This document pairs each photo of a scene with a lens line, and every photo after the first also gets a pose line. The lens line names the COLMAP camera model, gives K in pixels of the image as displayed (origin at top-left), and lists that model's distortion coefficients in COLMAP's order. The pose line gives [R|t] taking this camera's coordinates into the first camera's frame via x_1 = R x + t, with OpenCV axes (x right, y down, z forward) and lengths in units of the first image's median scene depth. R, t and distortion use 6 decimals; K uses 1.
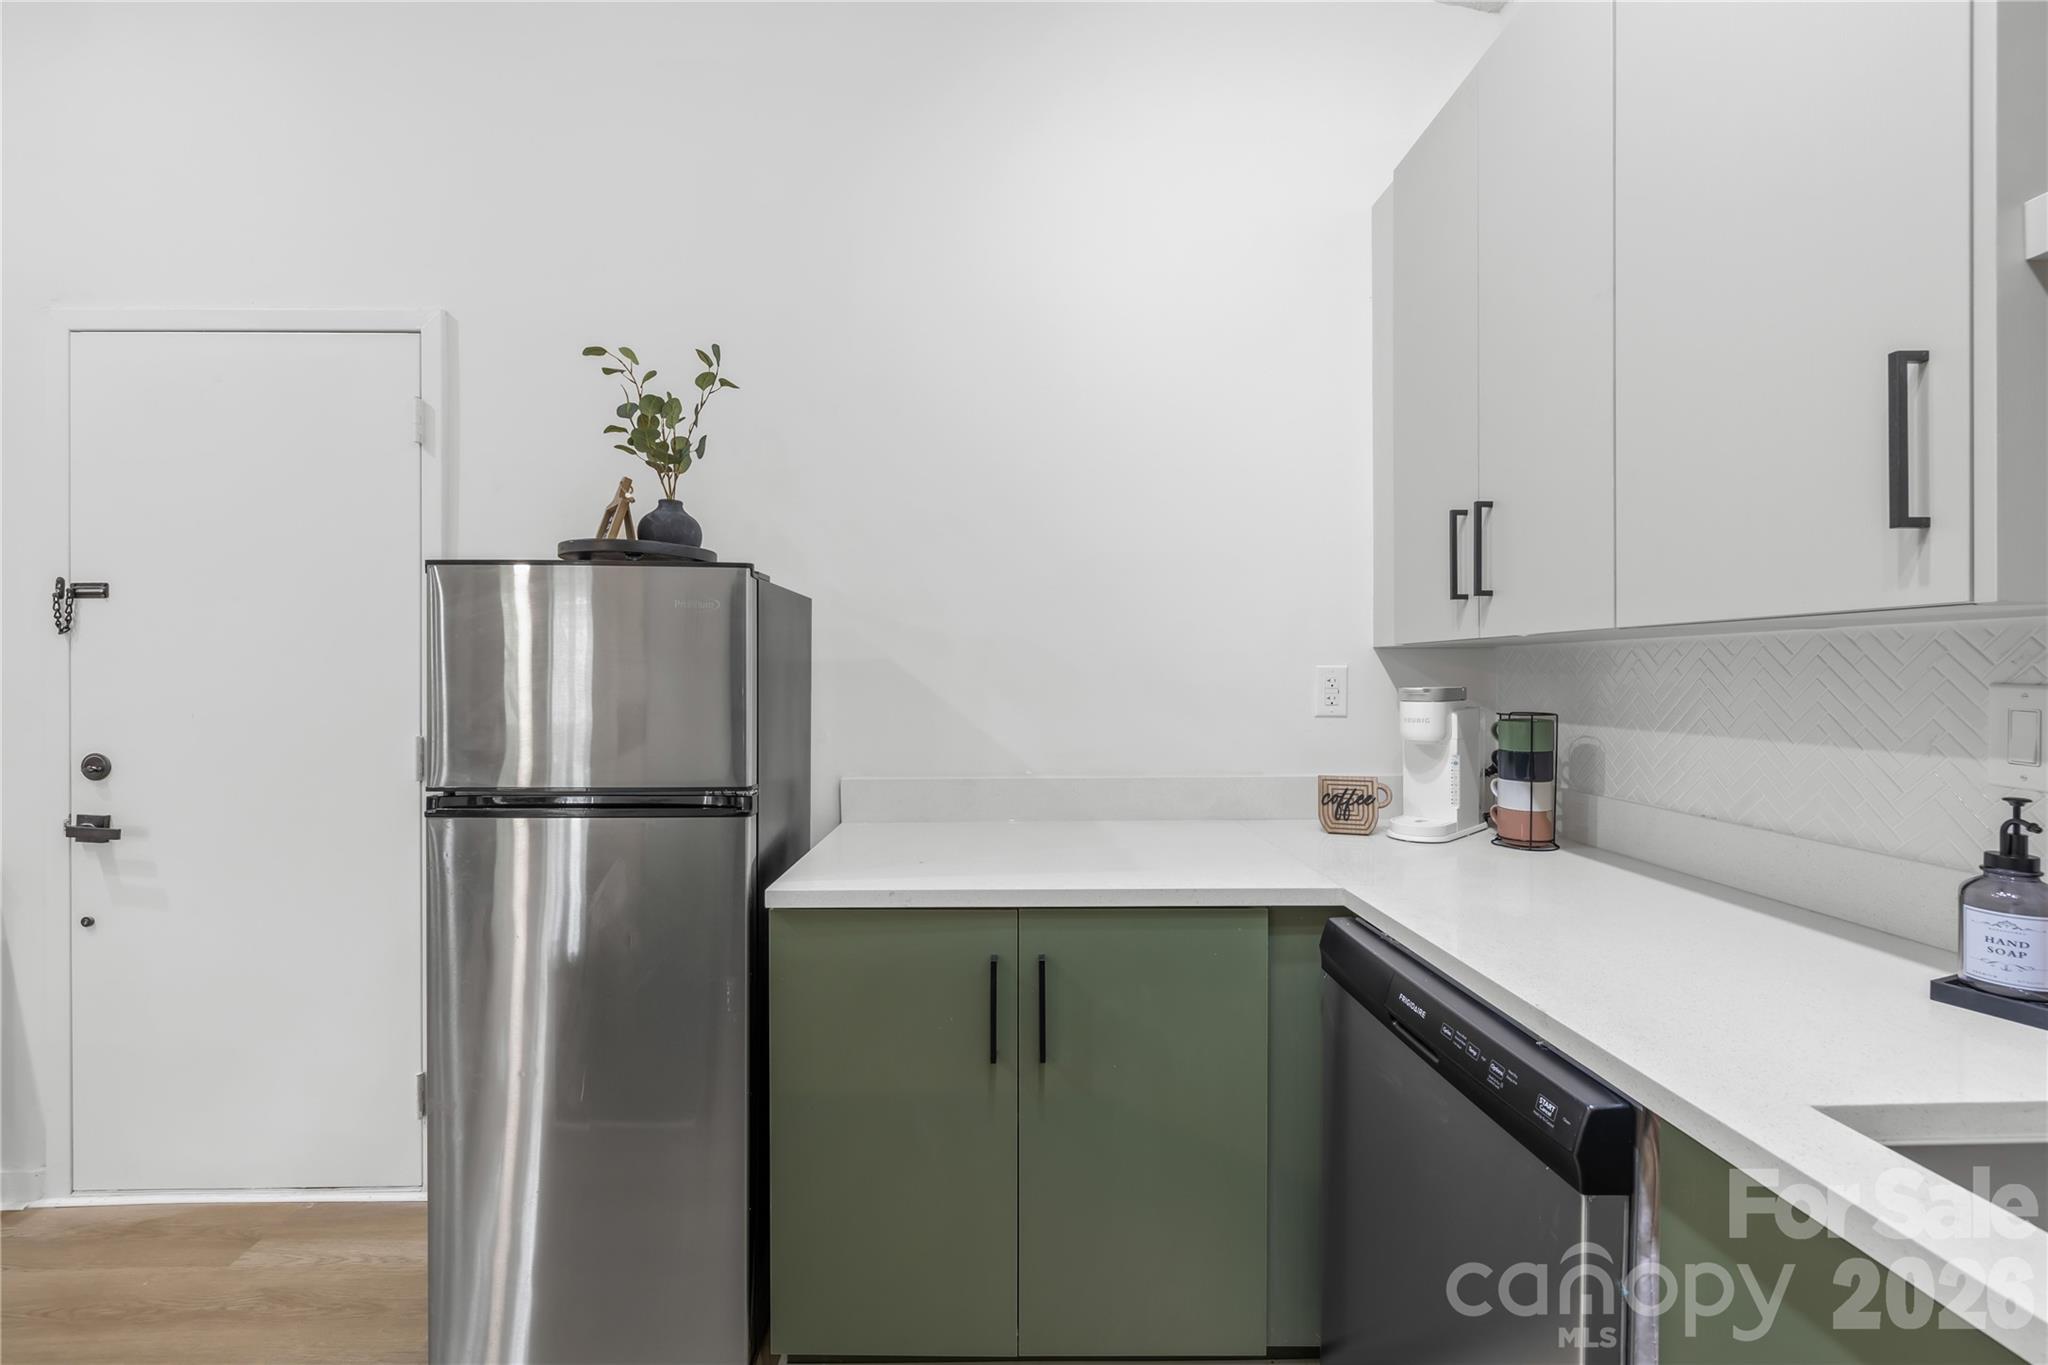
lens RADIAL K [[858.5, 0, 1014.2], [0, 858.5, 673.7], [0, 0, 1]] dist [-0.004669, 0.000439]
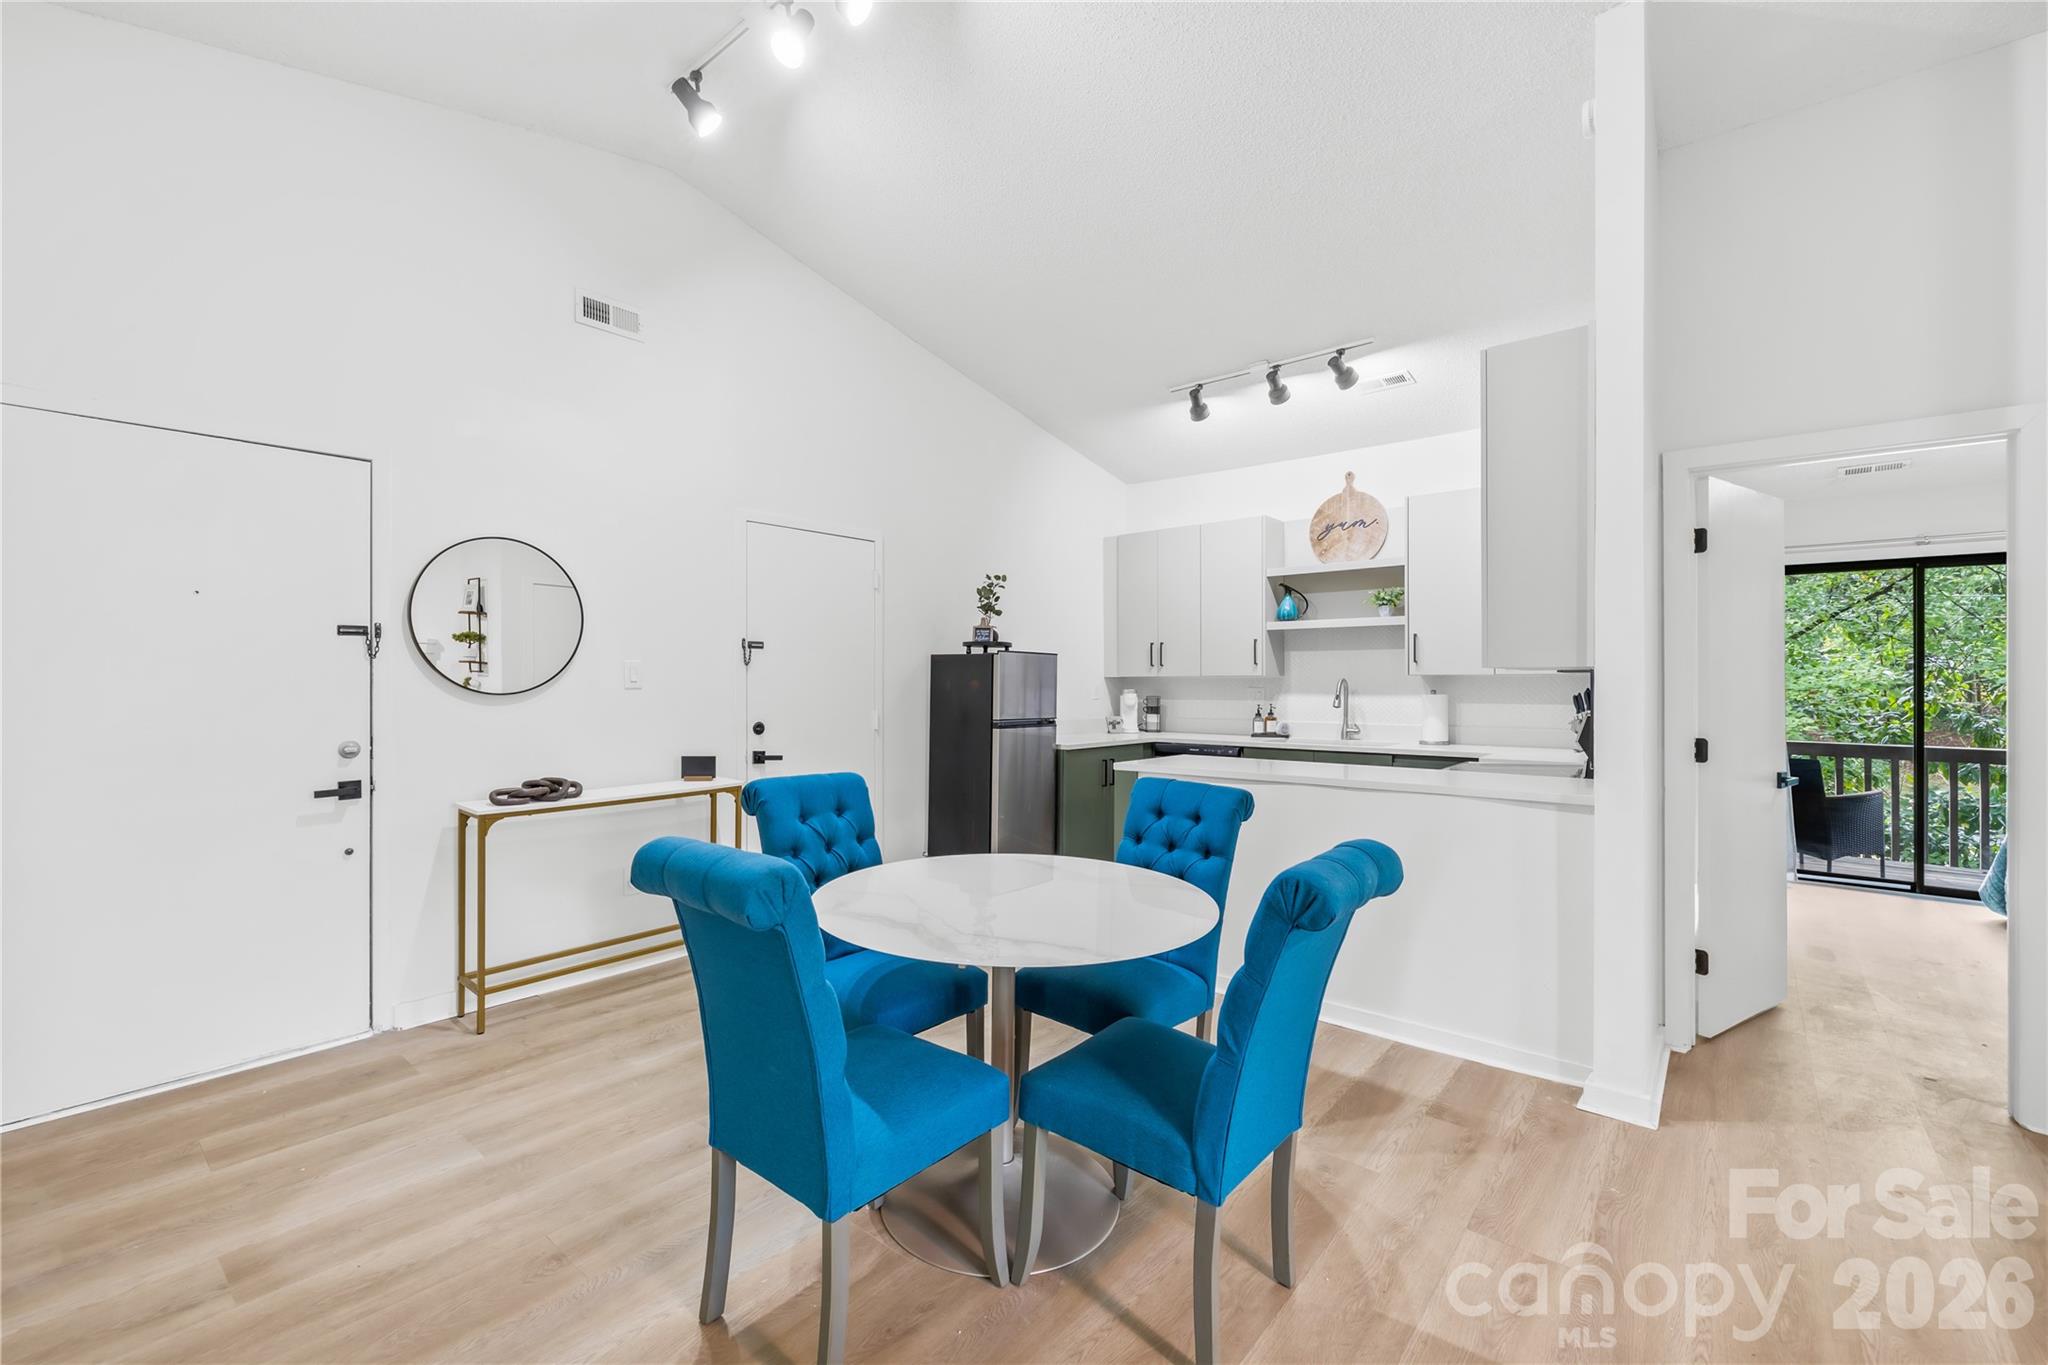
lens RADIAL K [[858.5, 0, 1023.5], [0, 858.5, 681.5], [0, 0, 1]] dist [-0.004669, 0.000439]
pose [[0.659940, 0.006130, 0.751294, -2.519438], [-0.000444, 0.999970, -0.007769, 0.010322], [-0.751318, 0.004793, 0.659922, -1.013372]]
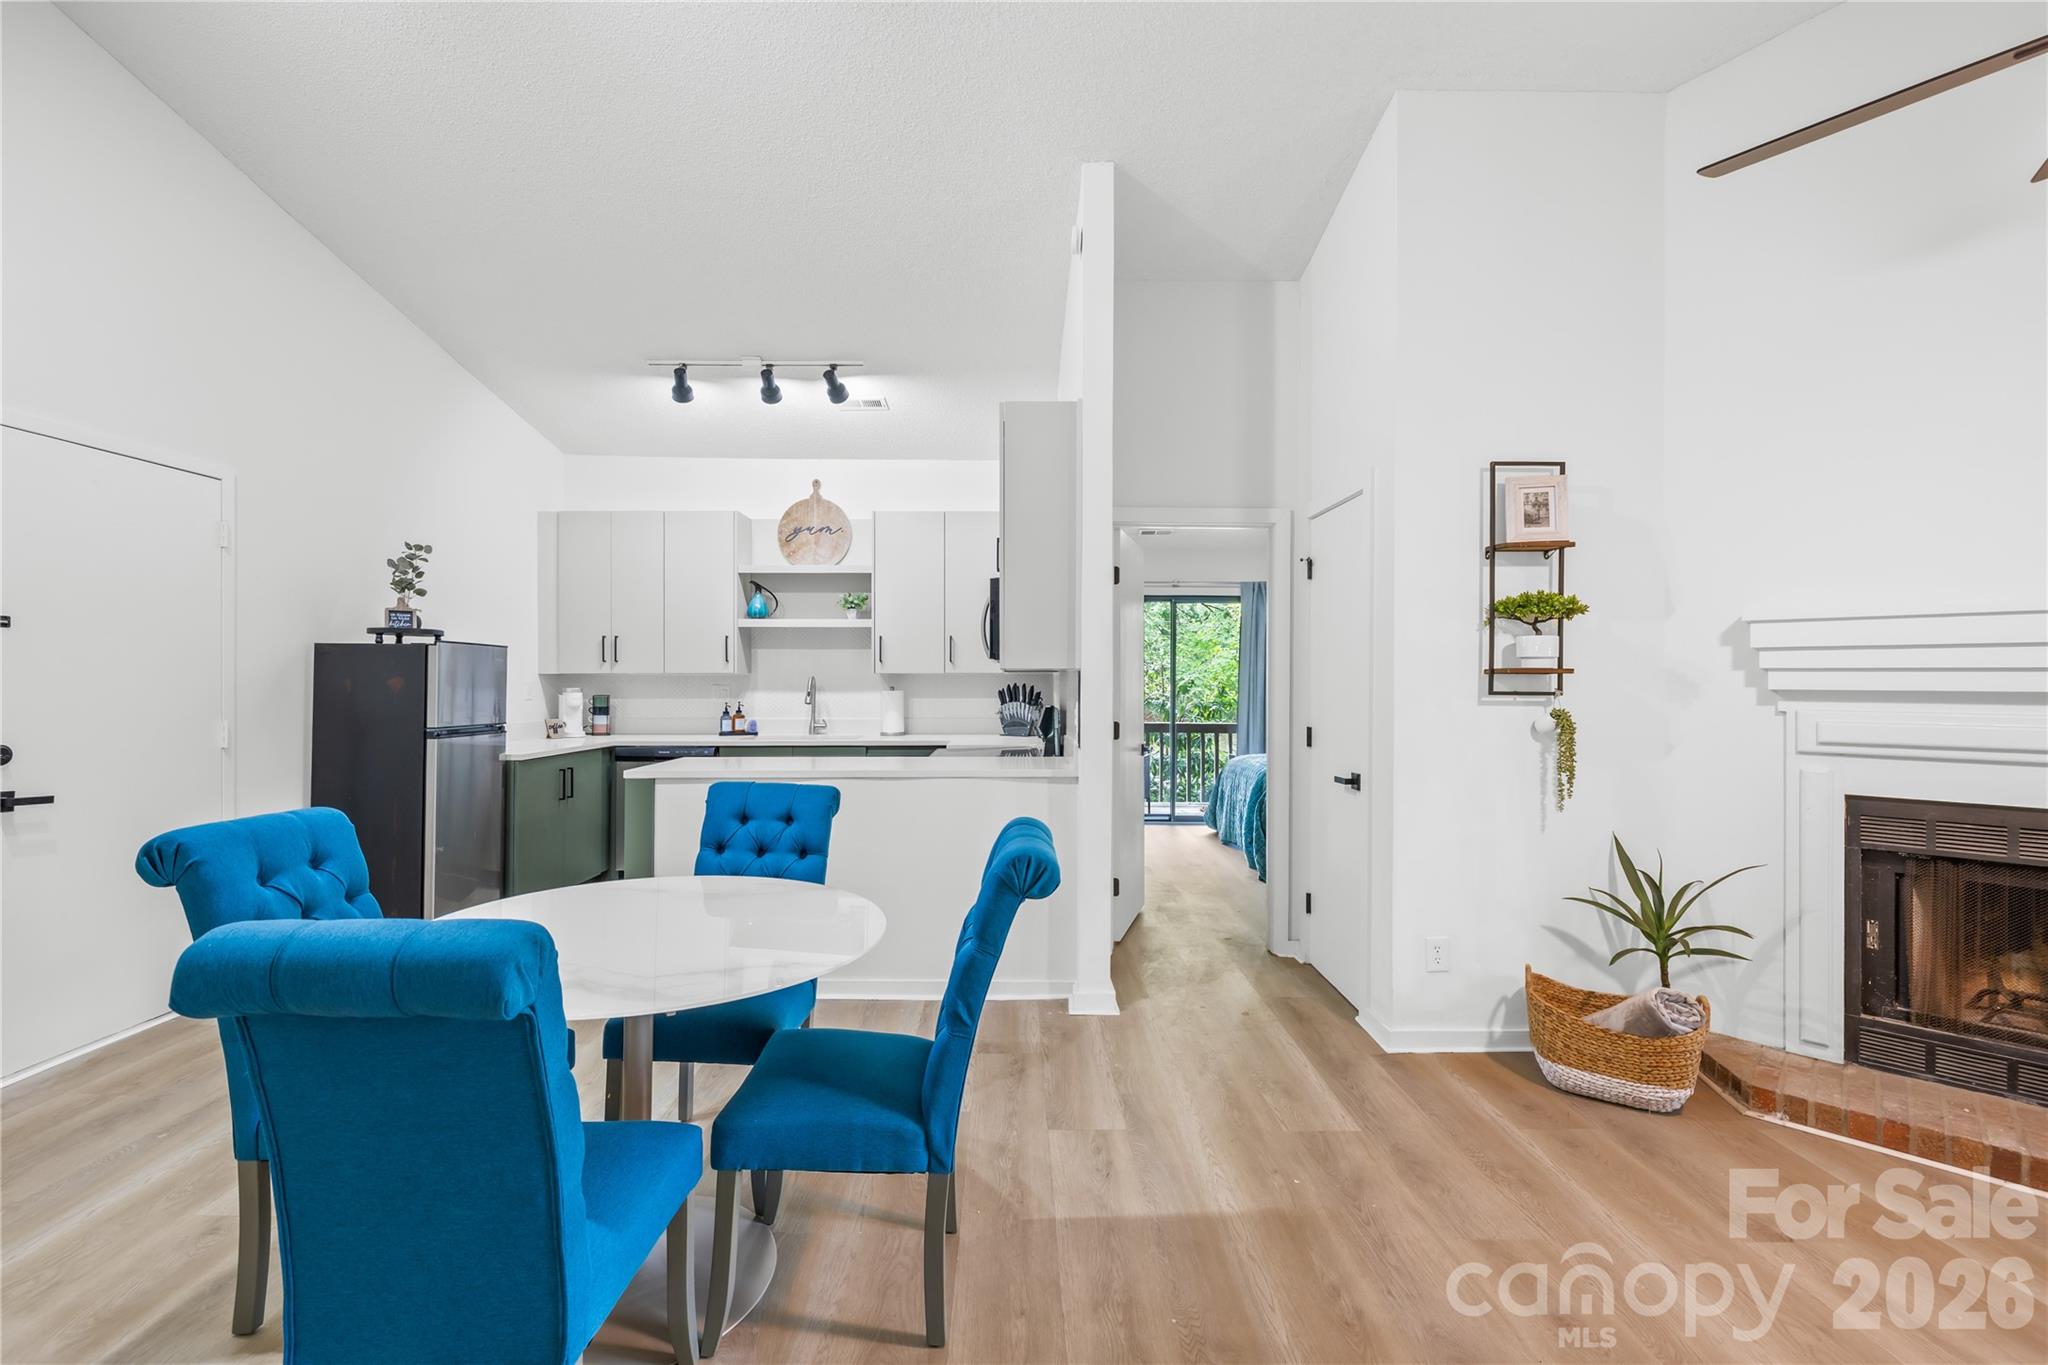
lens RADIAL K [[858.5, 0, 1023.0], [0, 858.5, 681.1], [0, 0, 1]] dist [-0.004669, 0.000439]
pose [[0.010956, 0.002354, 0.999937, -2.669347], [0.003688, 0.999990, -0.002394, 0.004295], [-0.999933, 0.003714, 0.010947, -0.665462]]
